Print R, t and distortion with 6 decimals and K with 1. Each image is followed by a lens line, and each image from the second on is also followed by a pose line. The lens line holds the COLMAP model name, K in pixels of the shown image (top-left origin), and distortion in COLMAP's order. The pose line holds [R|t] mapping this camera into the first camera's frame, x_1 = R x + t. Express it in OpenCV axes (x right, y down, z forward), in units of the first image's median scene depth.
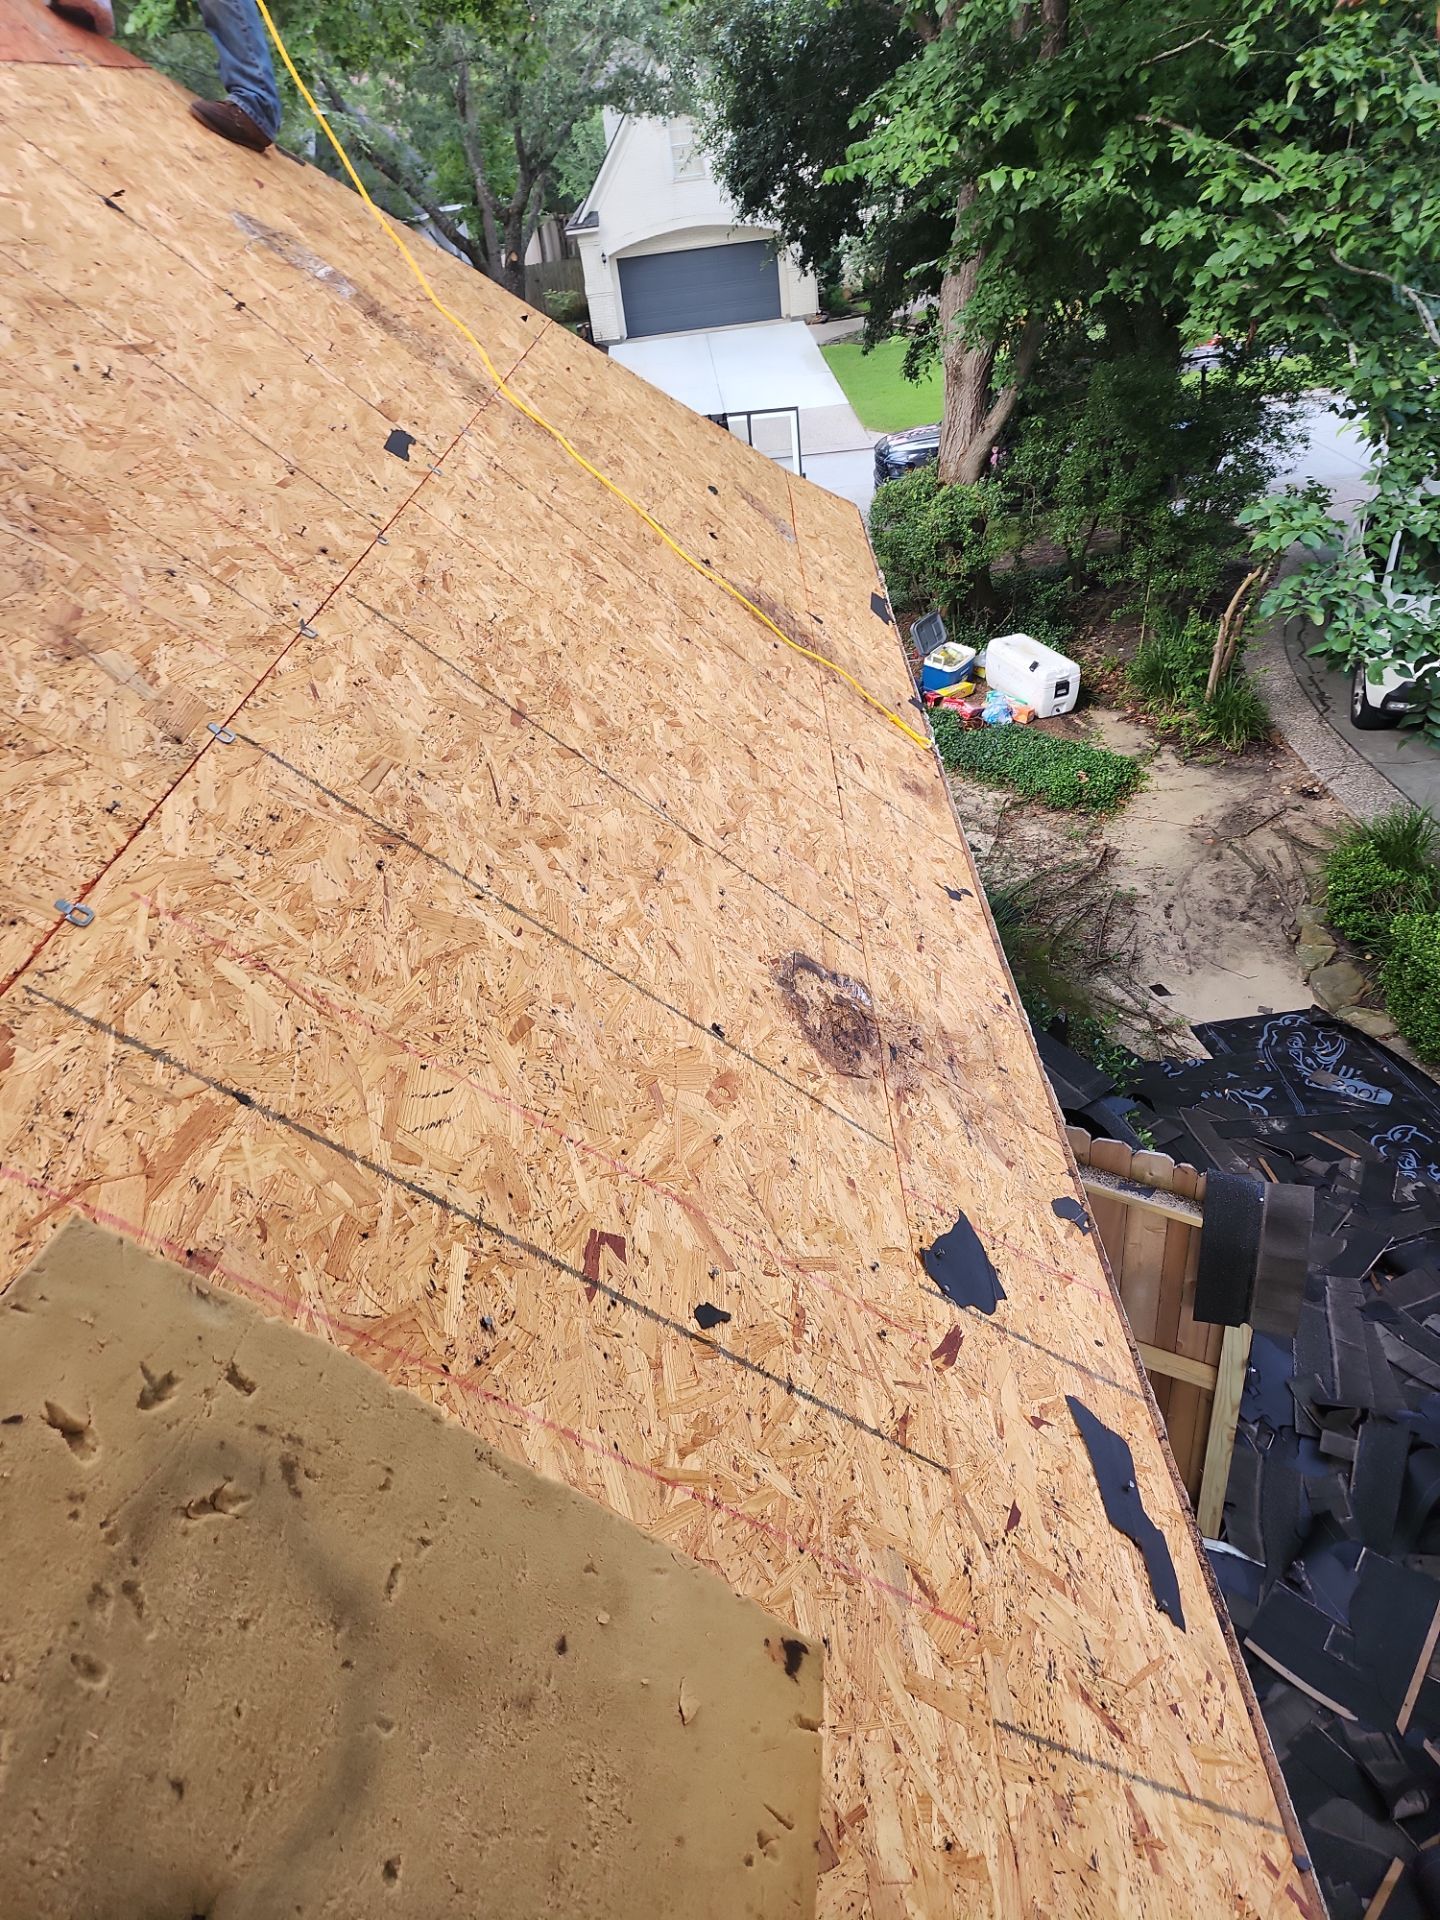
lens RADIAL K [[1248.9, 0, 720.0], [0, 1248.9, 960.0], [0, 0, 1]] dist [0.045532, -0.044681]
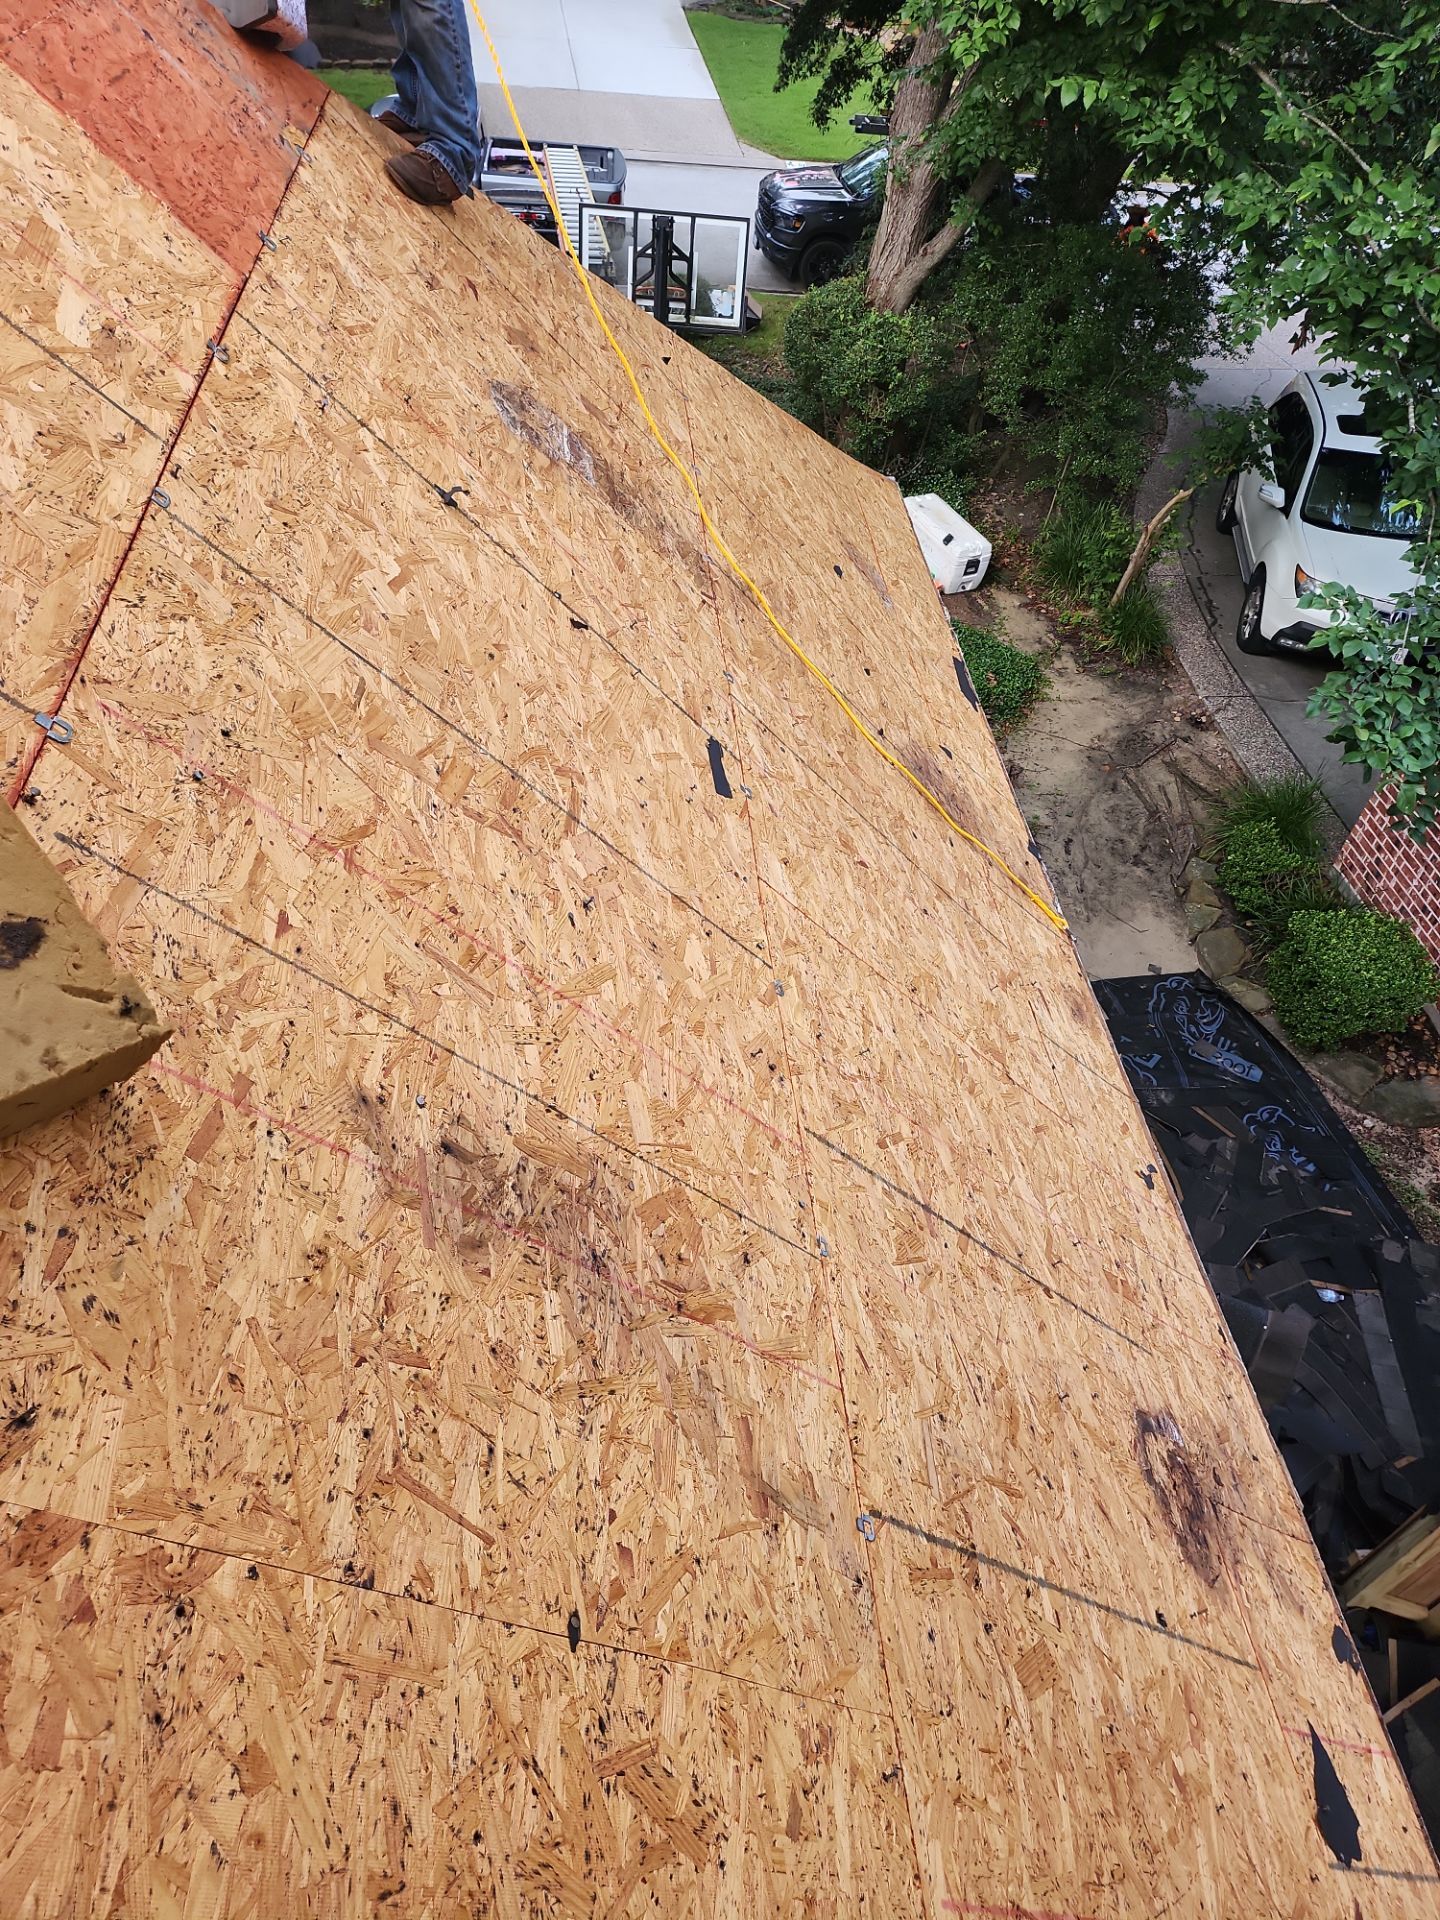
lens RADIAL K [[1259.8, 0, 720.0], [0, 1259.8, 960.0], [0, 0, 1]] dist [0.054599, -0.053792]
pose [[0.979774, 0.061759, 0.190339, -0.106449], [-0.100430, 0.974475, 0.200779, -0.116594], [-0.173080, -0.215834, 0.960968, 0.024070]]
